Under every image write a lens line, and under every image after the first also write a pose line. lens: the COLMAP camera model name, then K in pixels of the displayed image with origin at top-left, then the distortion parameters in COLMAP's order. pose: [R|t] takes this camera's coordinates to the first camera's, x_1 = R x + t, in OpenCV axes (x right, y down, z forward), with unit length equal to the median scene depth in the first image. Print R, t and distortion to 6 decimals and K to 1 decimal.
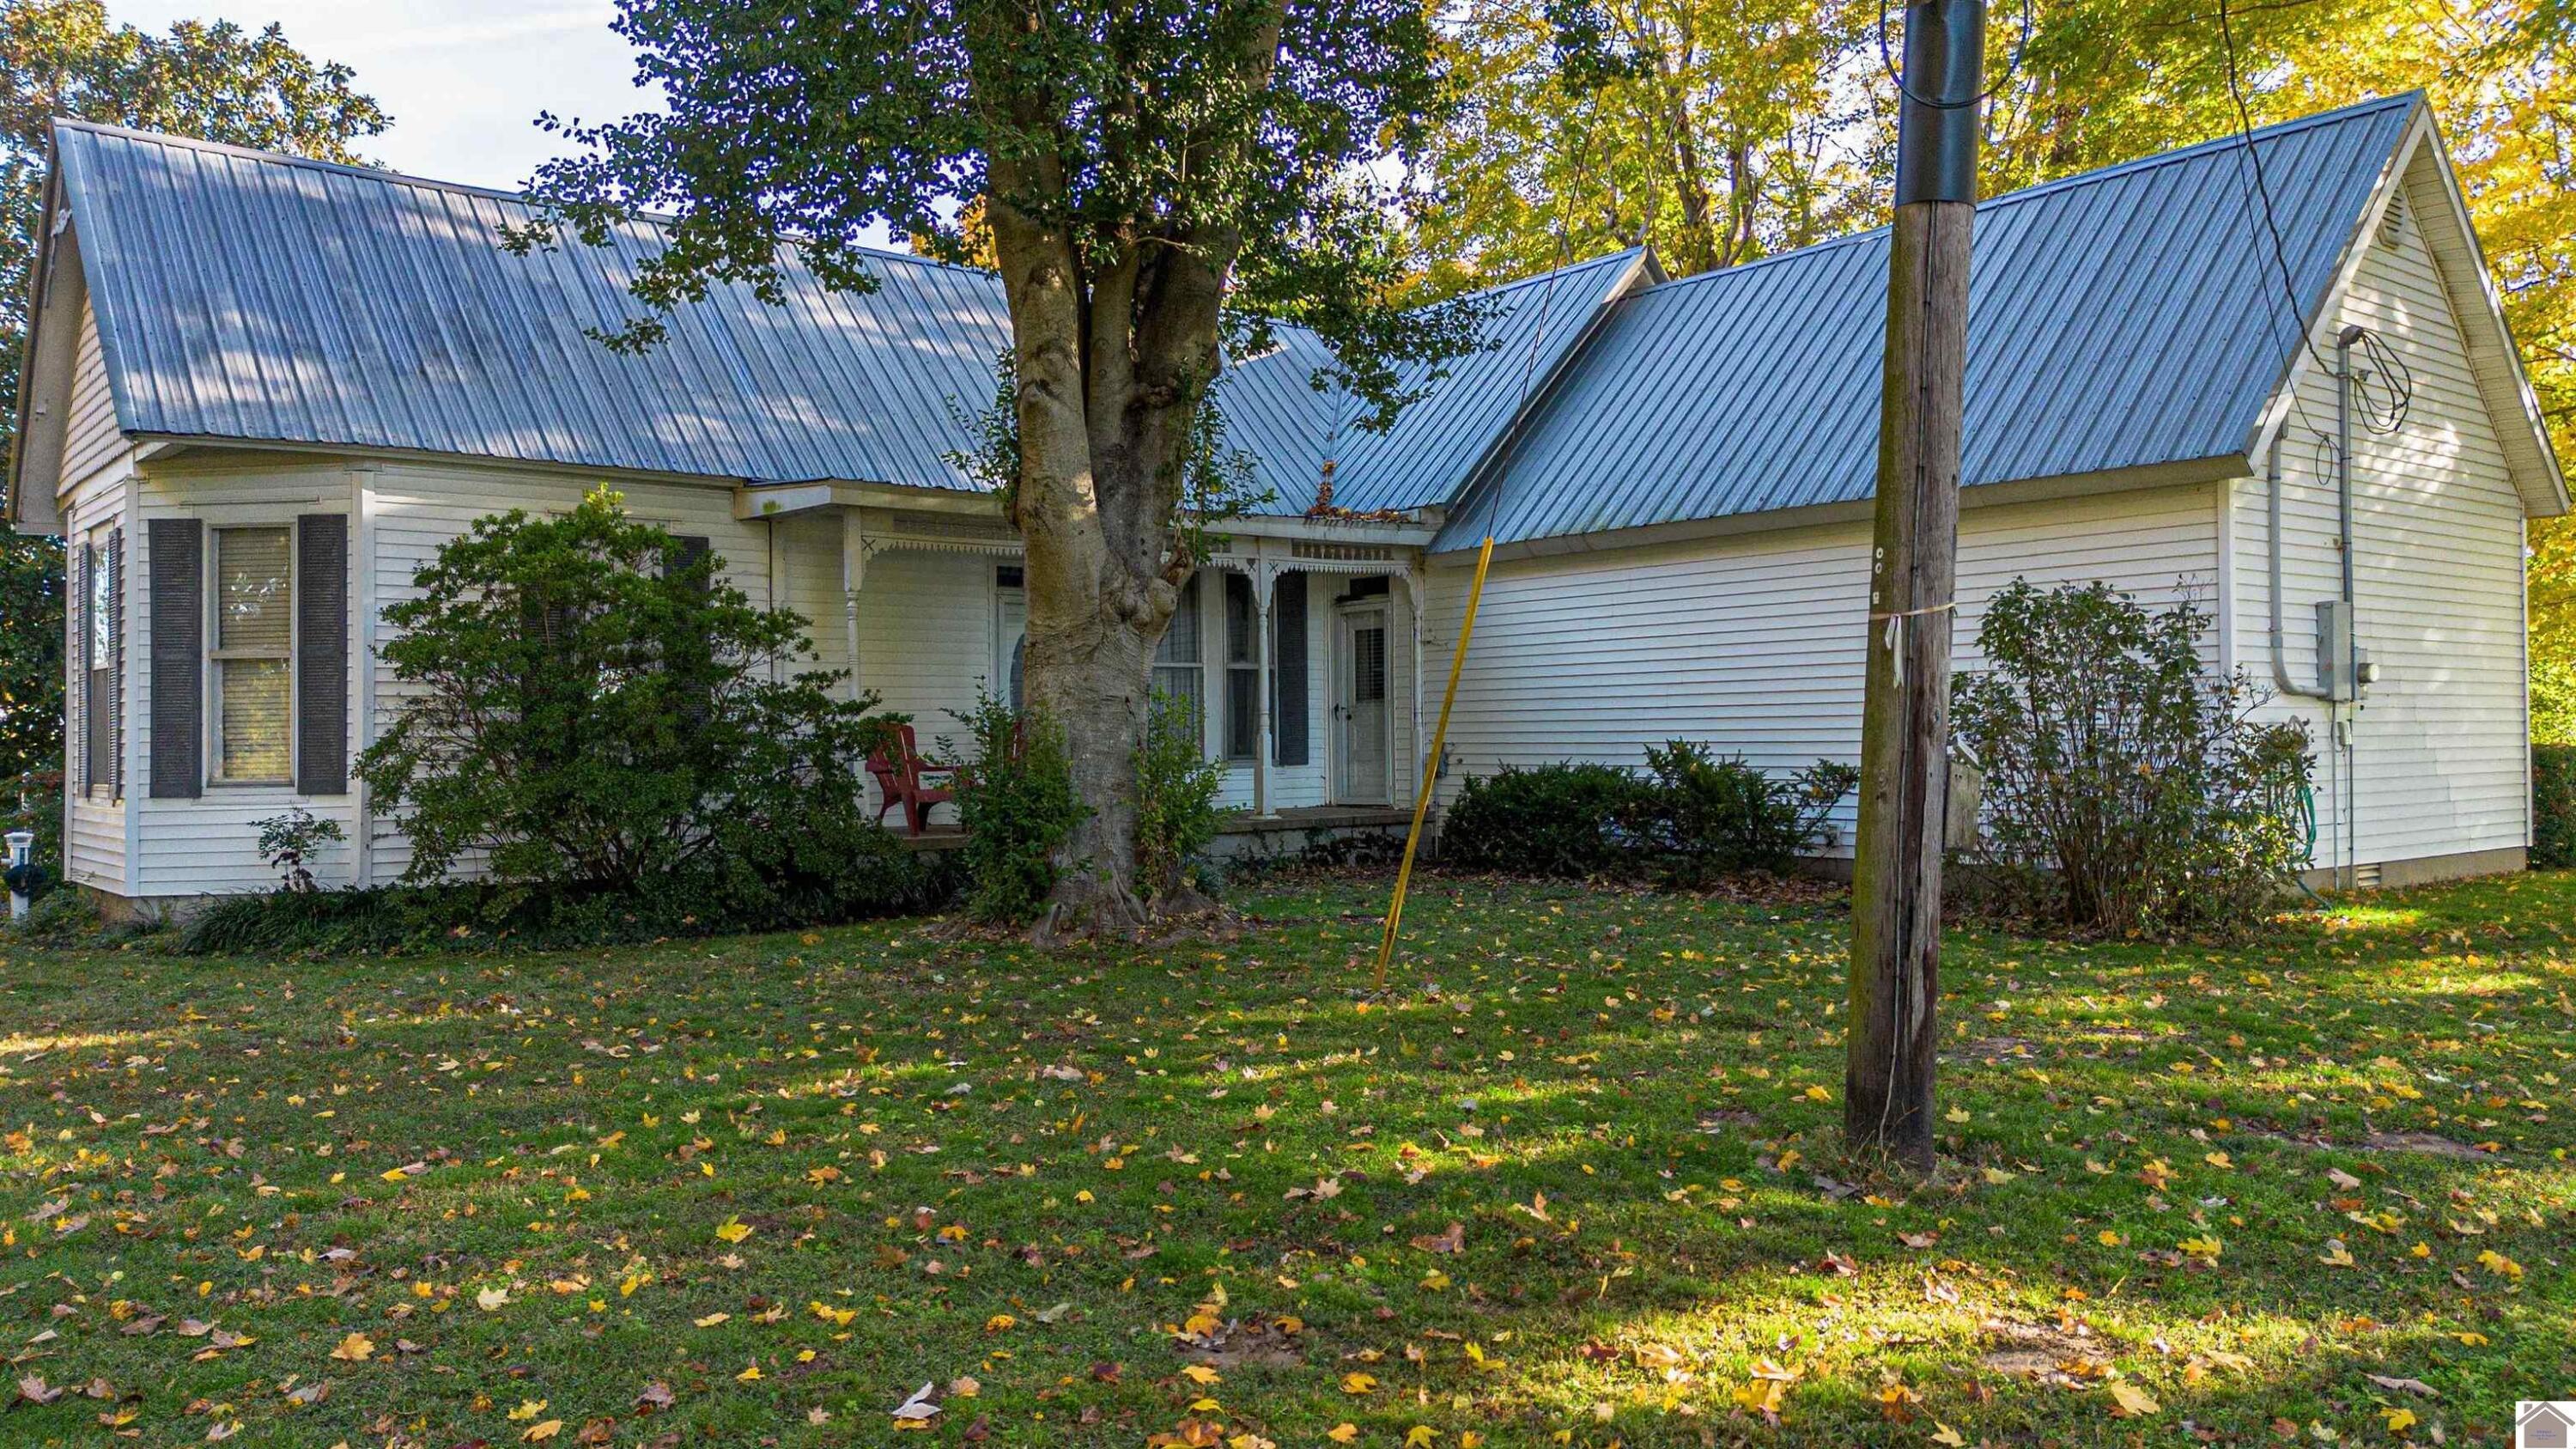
lens RADIAL K [[1854.4, 0, 1288.0], [0, 1854.4, 724.5], [0, 0, 1]] dist [0.062332, 0.001066]
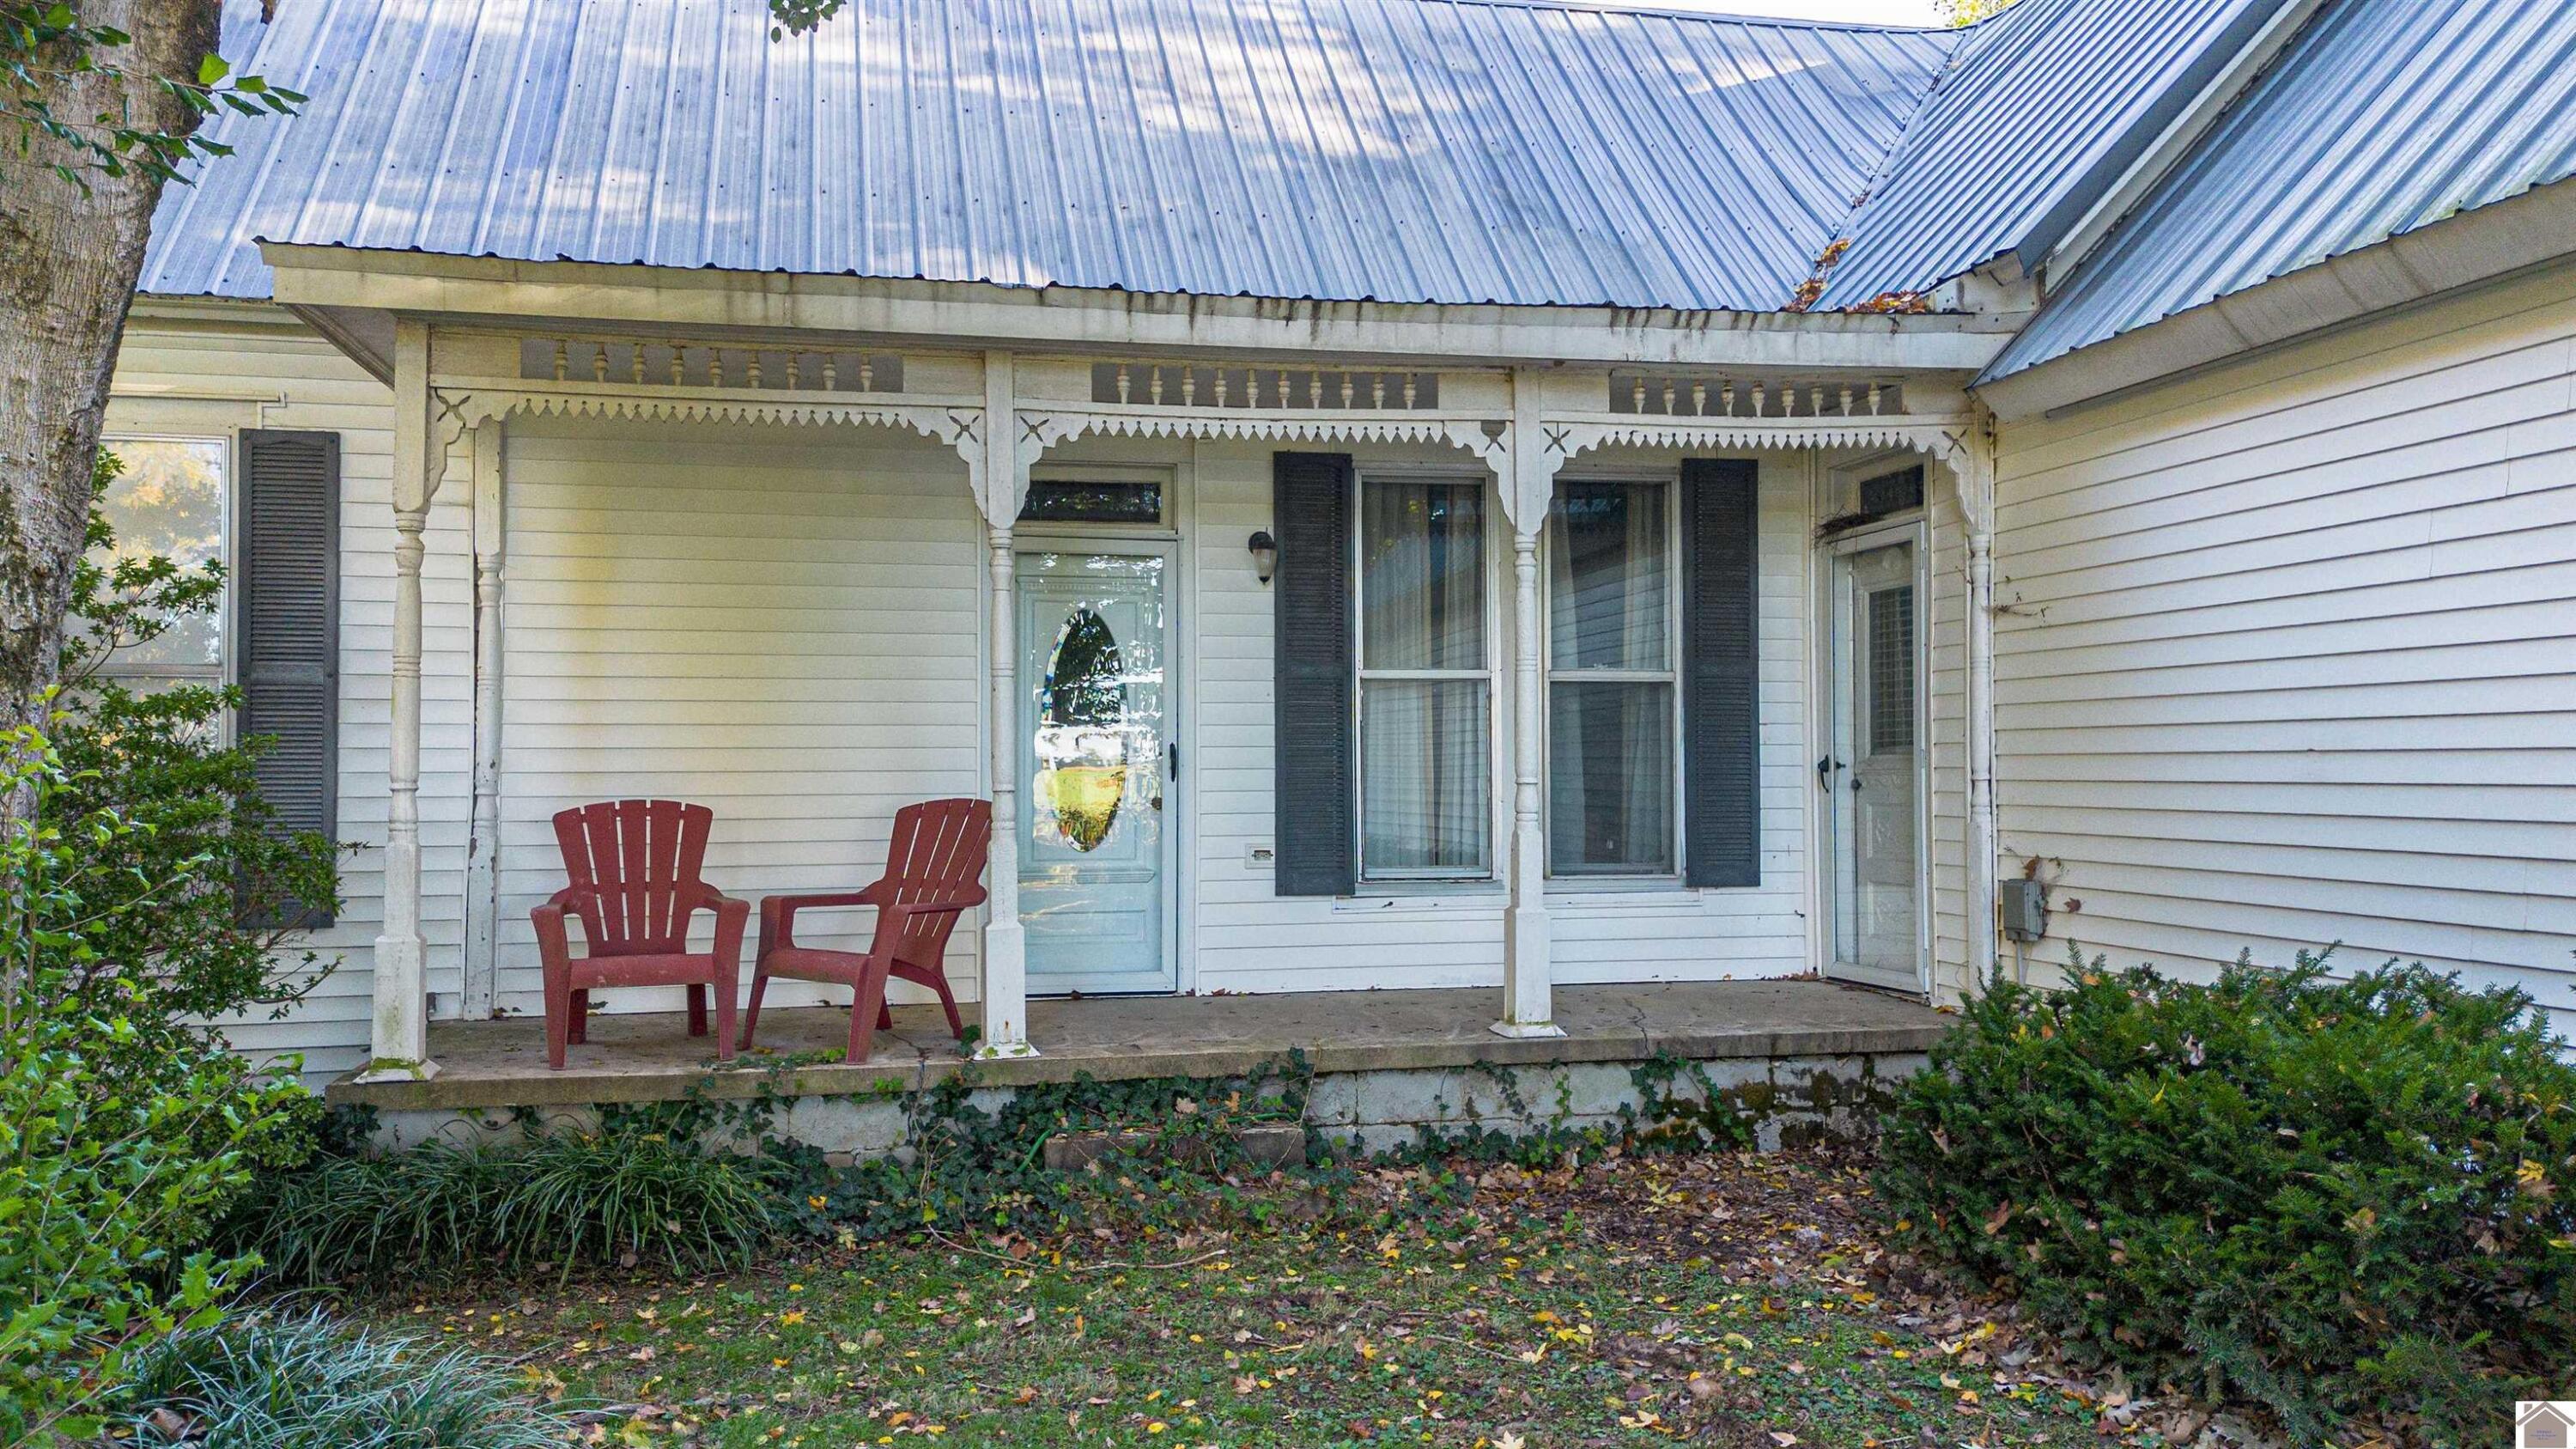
lens RADIAL K [[1854.4, 0, 1288.0], [0, 1854.4, 724.5], [0, 0, 1]] dist [0.062332, 0.001066]
pose [[0.885399, -0.001623, -0.464830, 0.130575], [-0.003683, 0.999938, -0.010507, -0.014132], [0.464818, 0.011015, 0.885338, 0.571920]]
